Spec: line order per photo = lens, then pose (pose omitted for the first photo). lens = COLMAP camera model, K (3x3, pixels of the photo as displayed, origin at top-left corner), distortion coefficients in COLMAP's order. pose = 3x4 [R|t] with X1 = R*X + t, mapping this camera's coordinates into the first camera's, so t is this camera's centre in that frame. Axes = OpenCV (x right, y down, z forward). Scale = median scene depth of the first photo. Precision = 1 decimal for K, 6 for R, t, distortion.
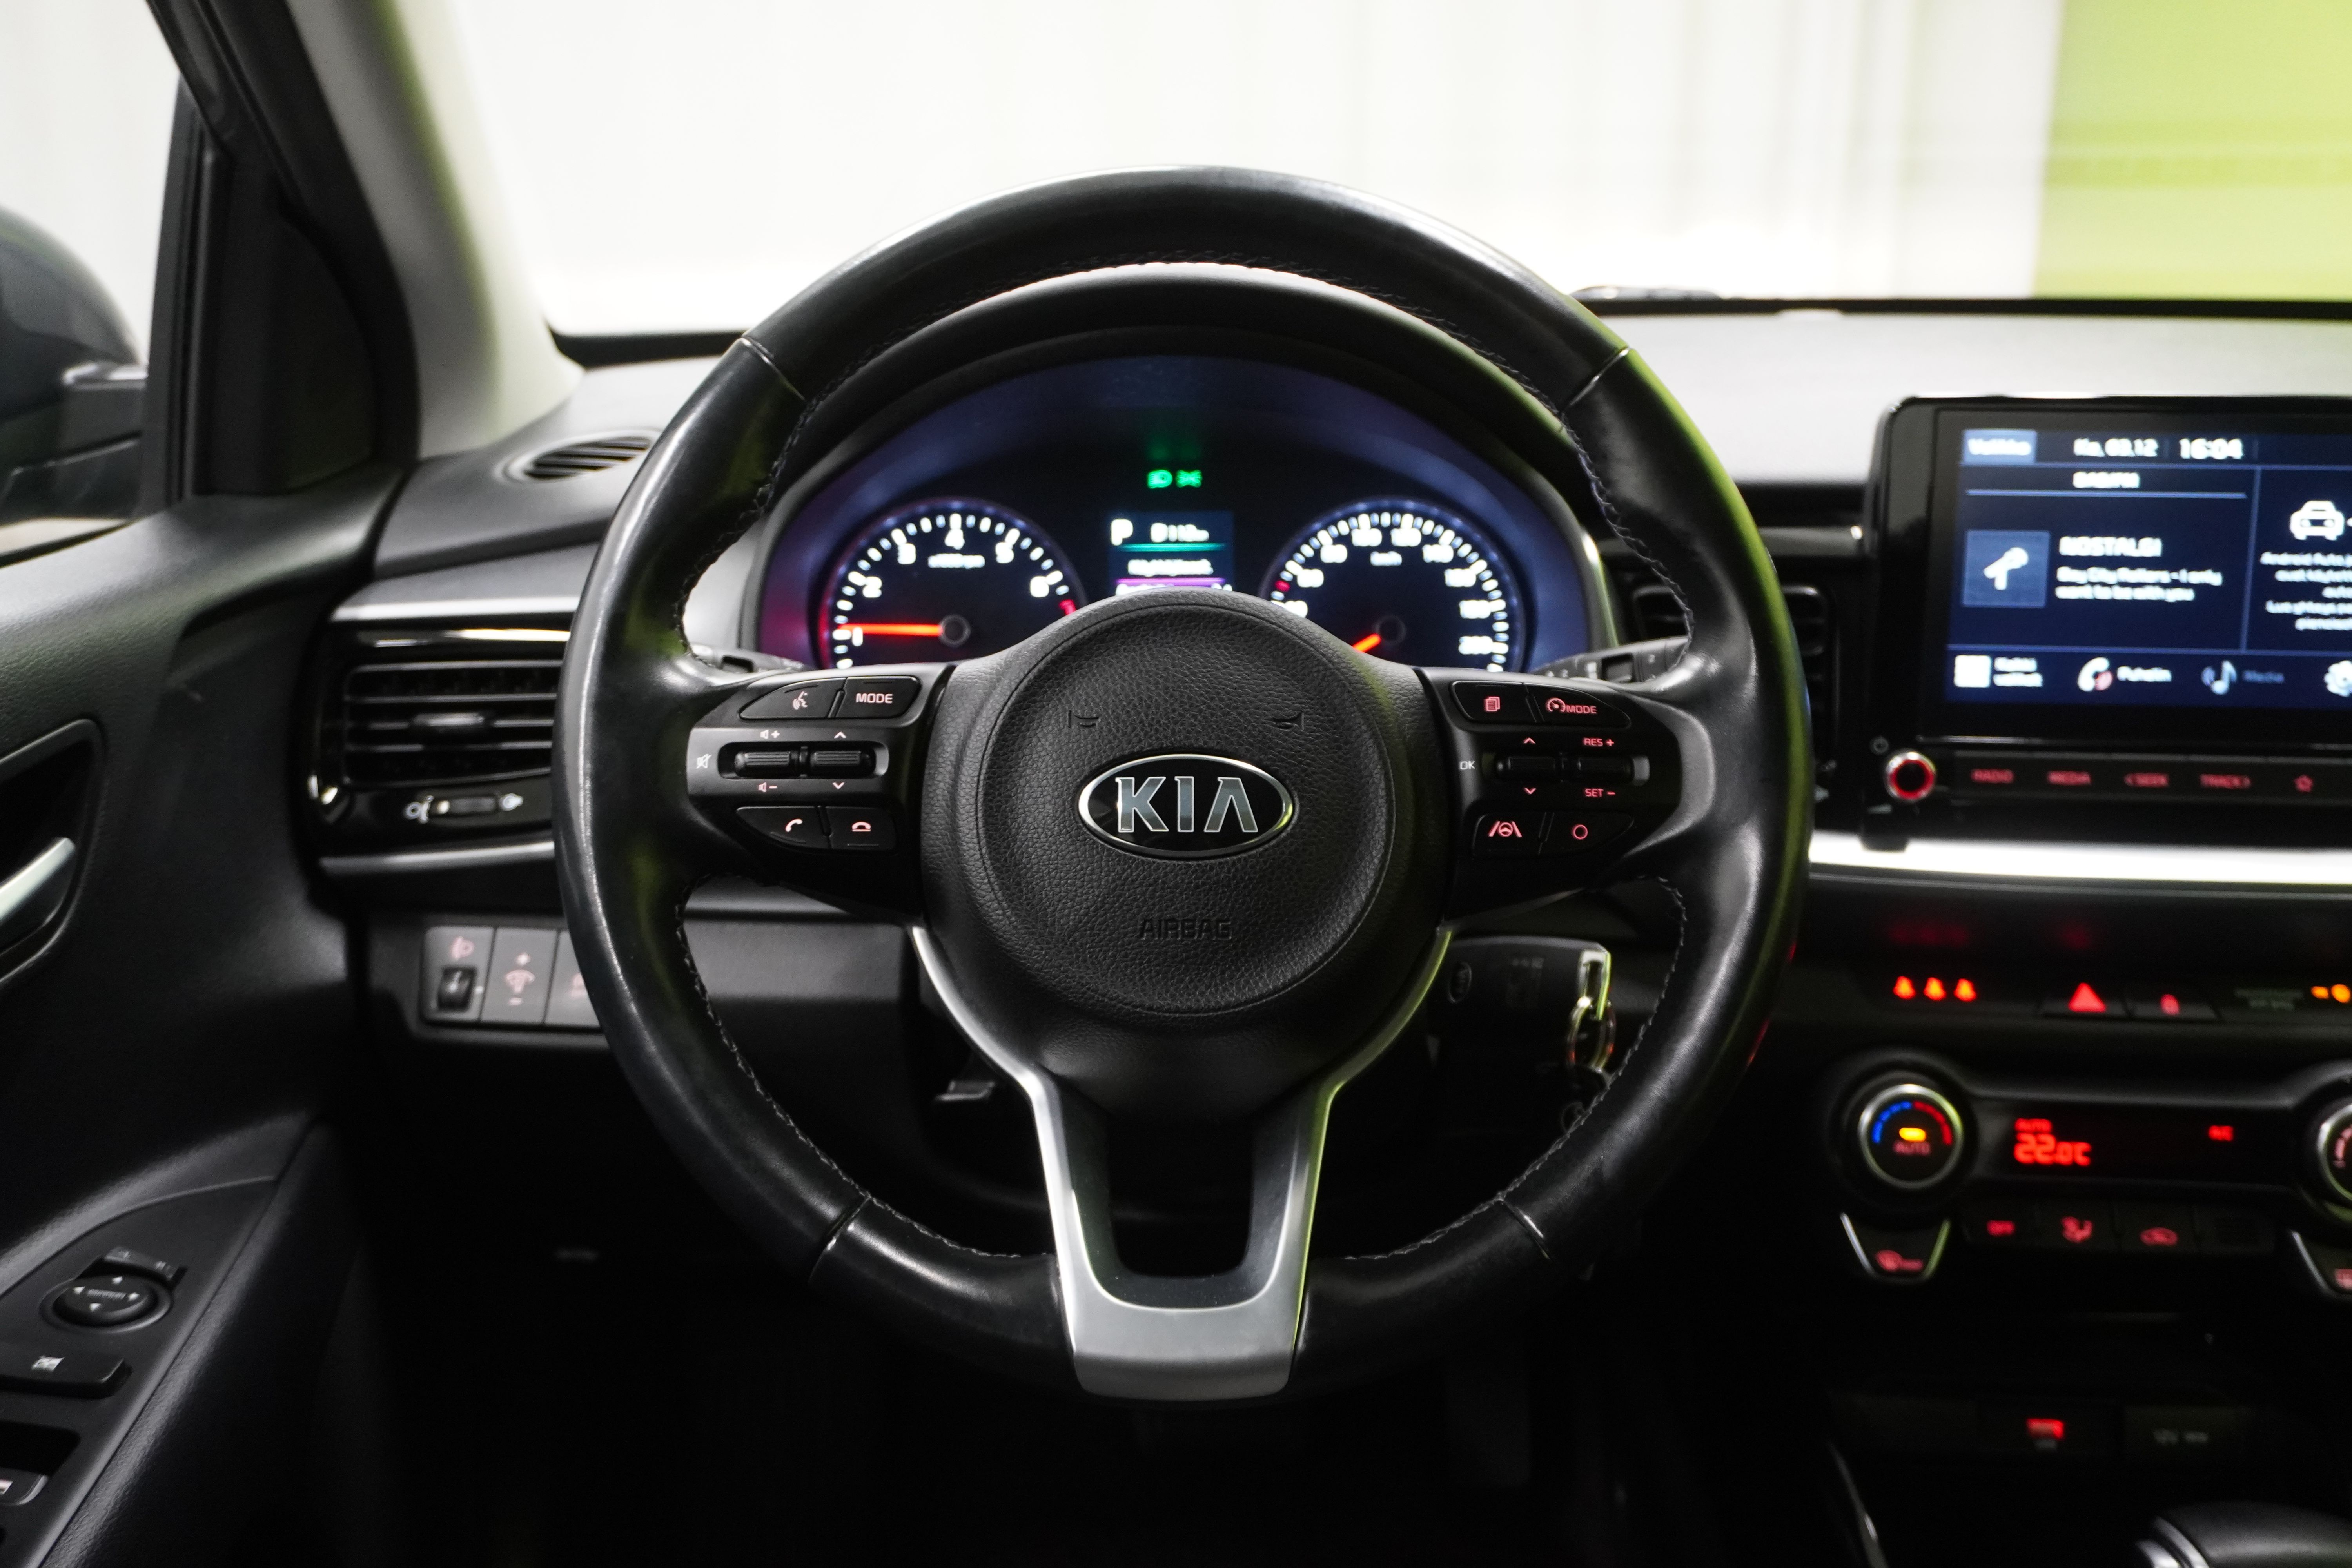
lens RADIAL K [[2282.4, 0, 1164.1], [0, 2282.4, 793.5], [0, 0, 1]] dist [0.000464, 0.000000]
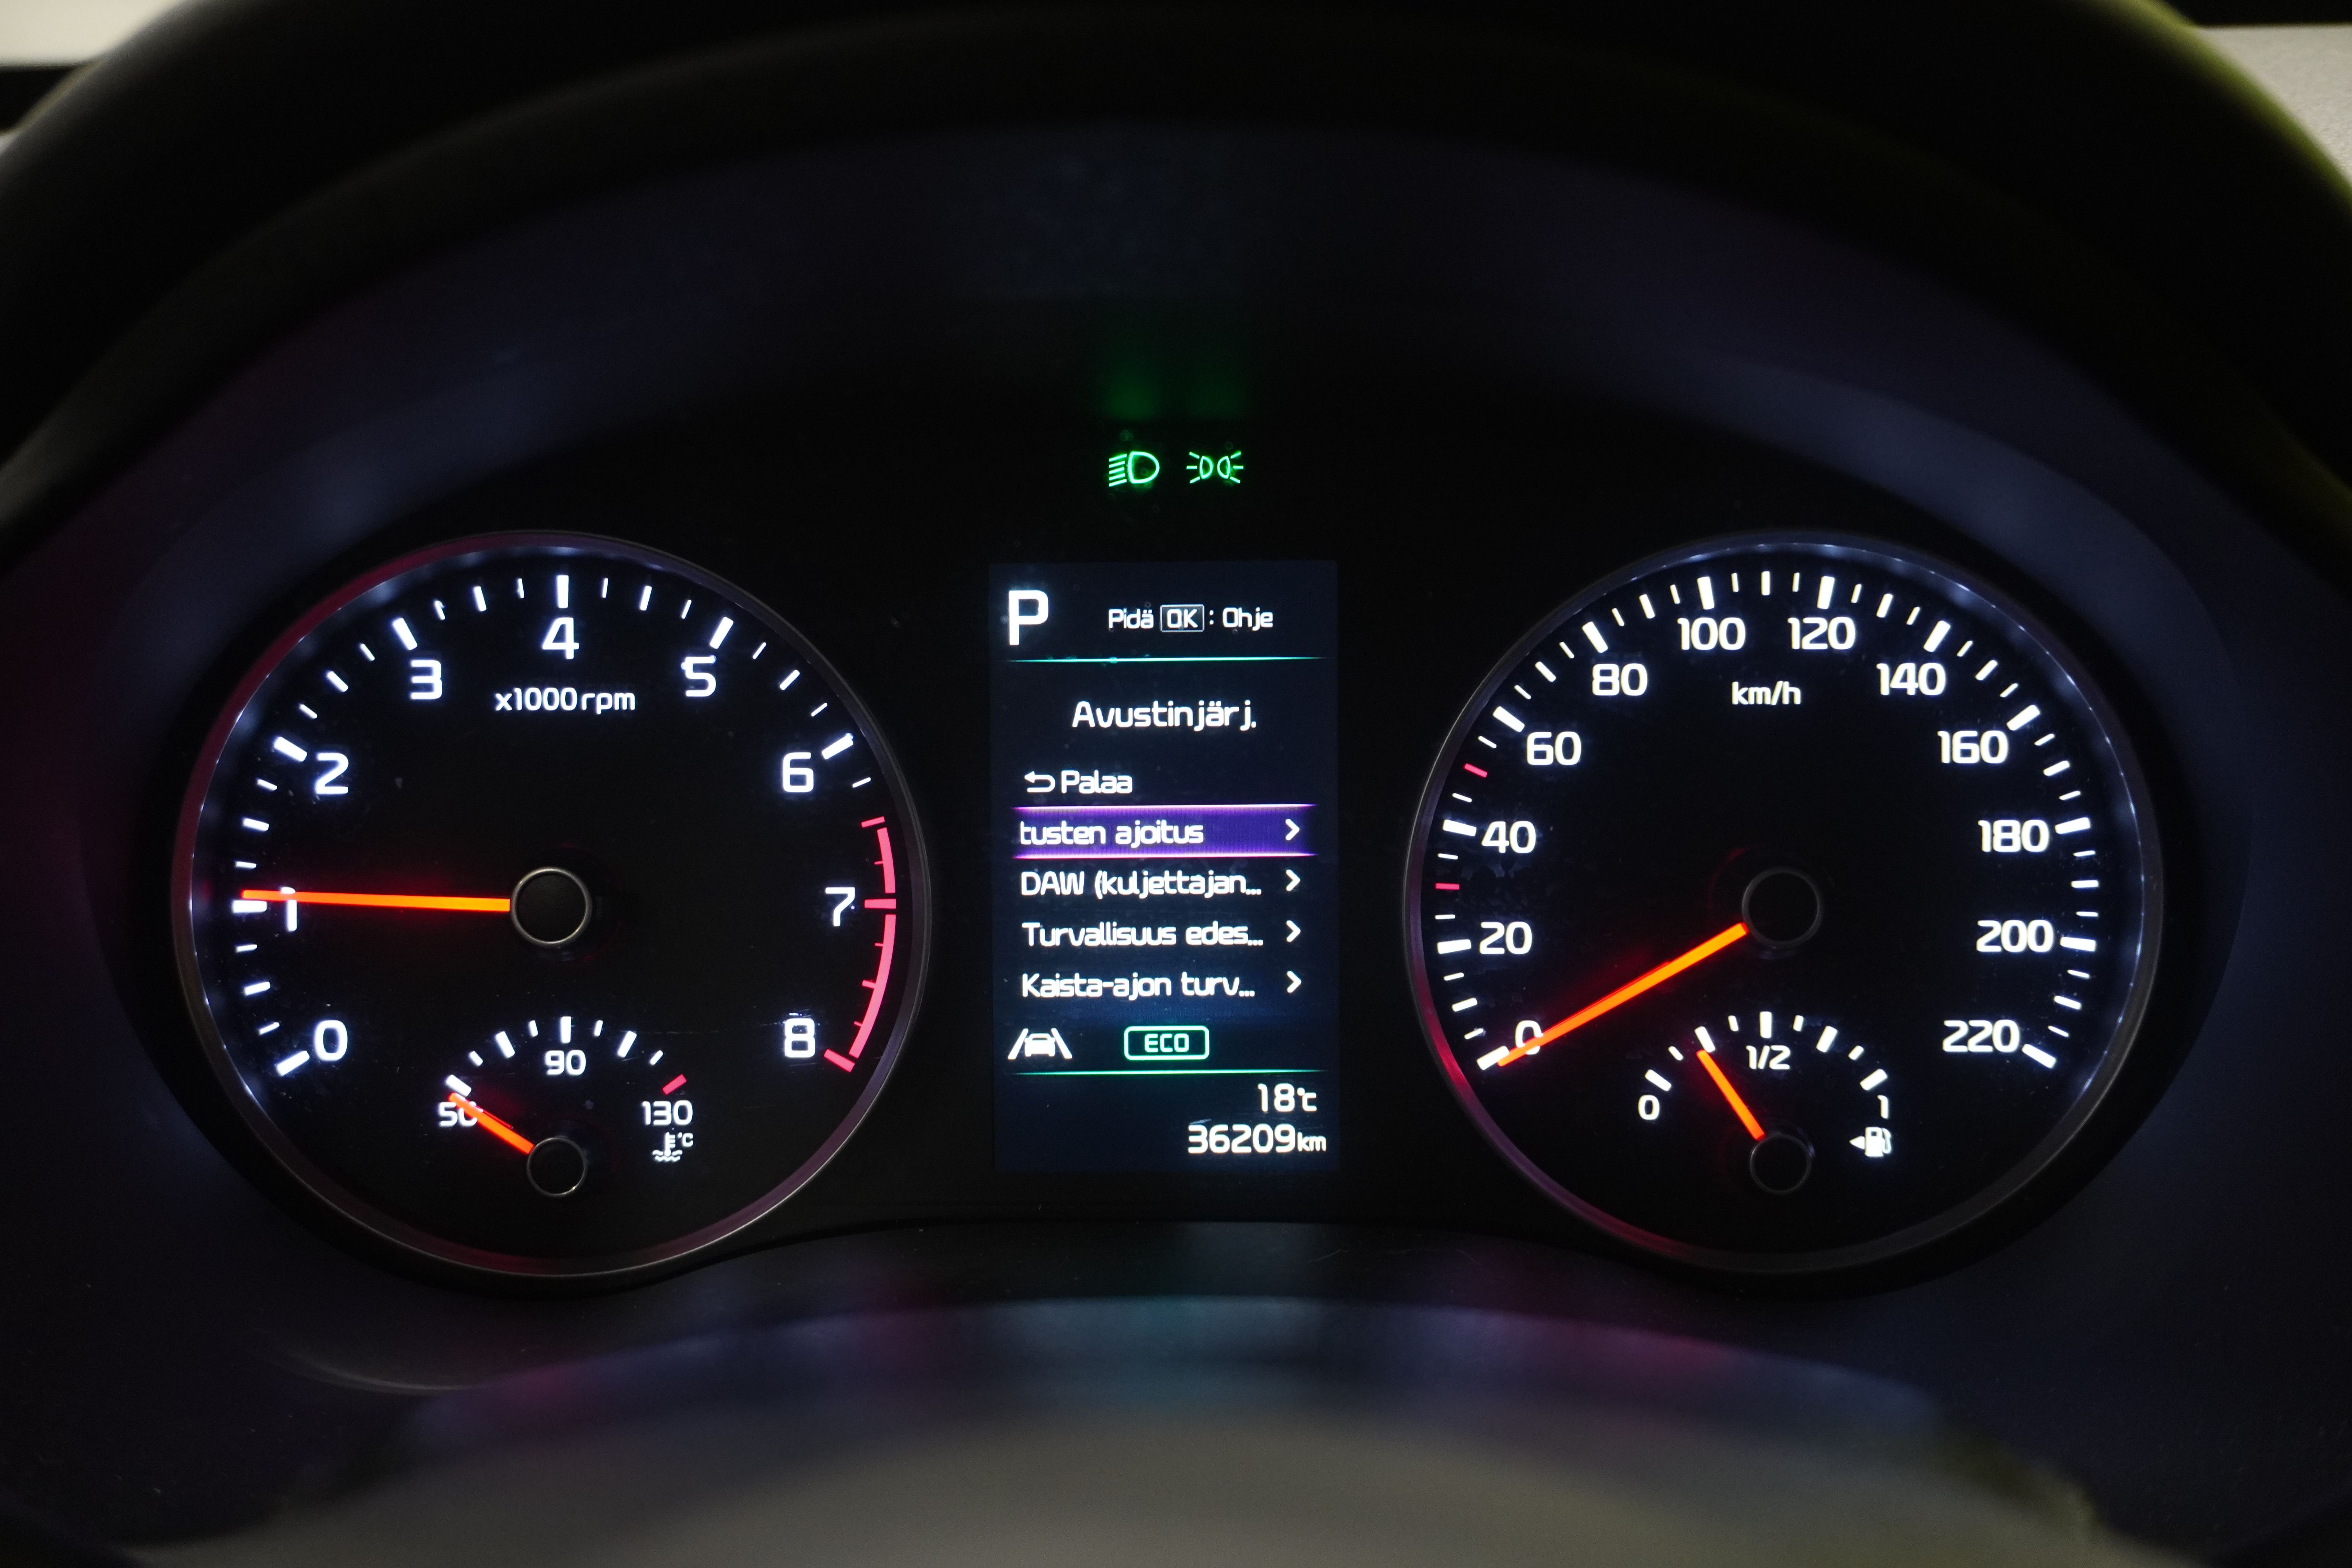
lens RADIAL K [[2725.5, 0, 1188.3], [0, 2725.5, 778.1], [0, 0, 1]] dist [-0.034050, 0.000000]
pose [[0.999985, 0.000123, 0.005467, 0.004993], [-0.000392, 0.998792, 0.049146, -0.123283], [-0.005454, -0.049147, 0.998777, 0.637039]]
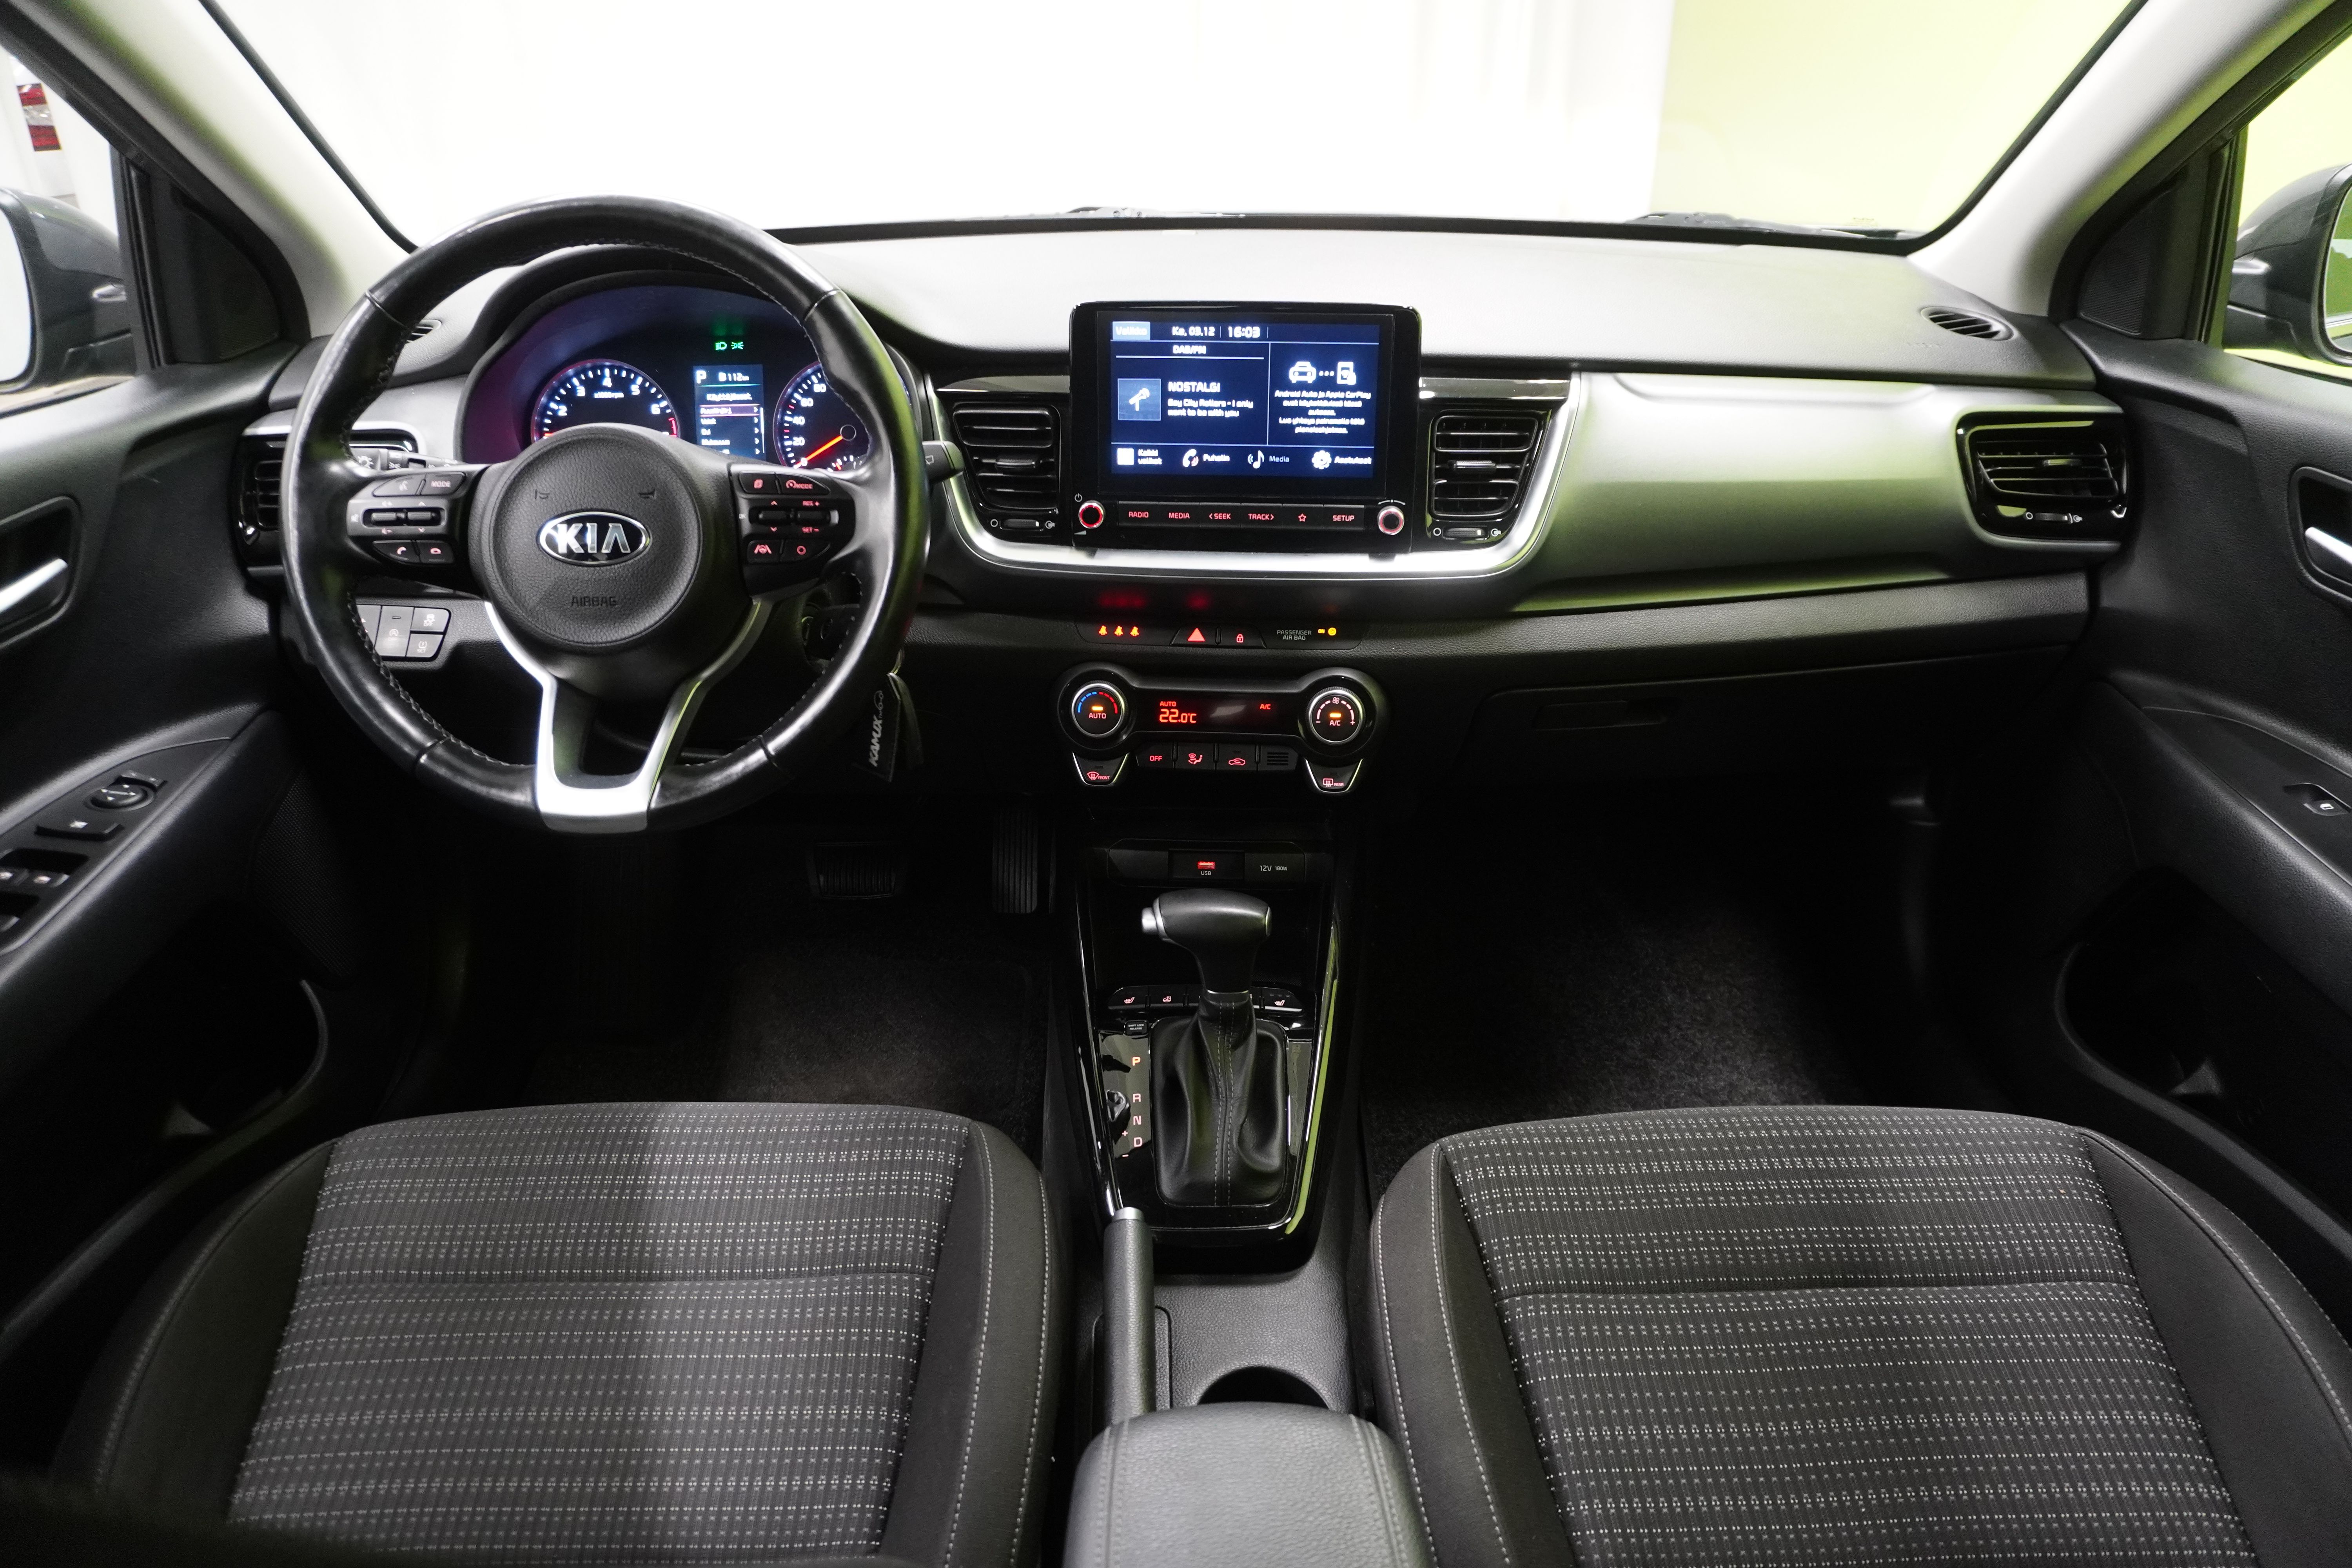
lens RADIAL K [[1552.3, 0, 1169.8], [0, 1552.3, 784.4], [0, 0, 1]] dist [-0.026796, 0.016156]
pose [[0.999975, -0.007053, 0.001033, 0.381429], [0.006764, 0.984537, 0.175045, -0.012178], [-0.002252, -0.175033, 0.984560, -0.265771]]
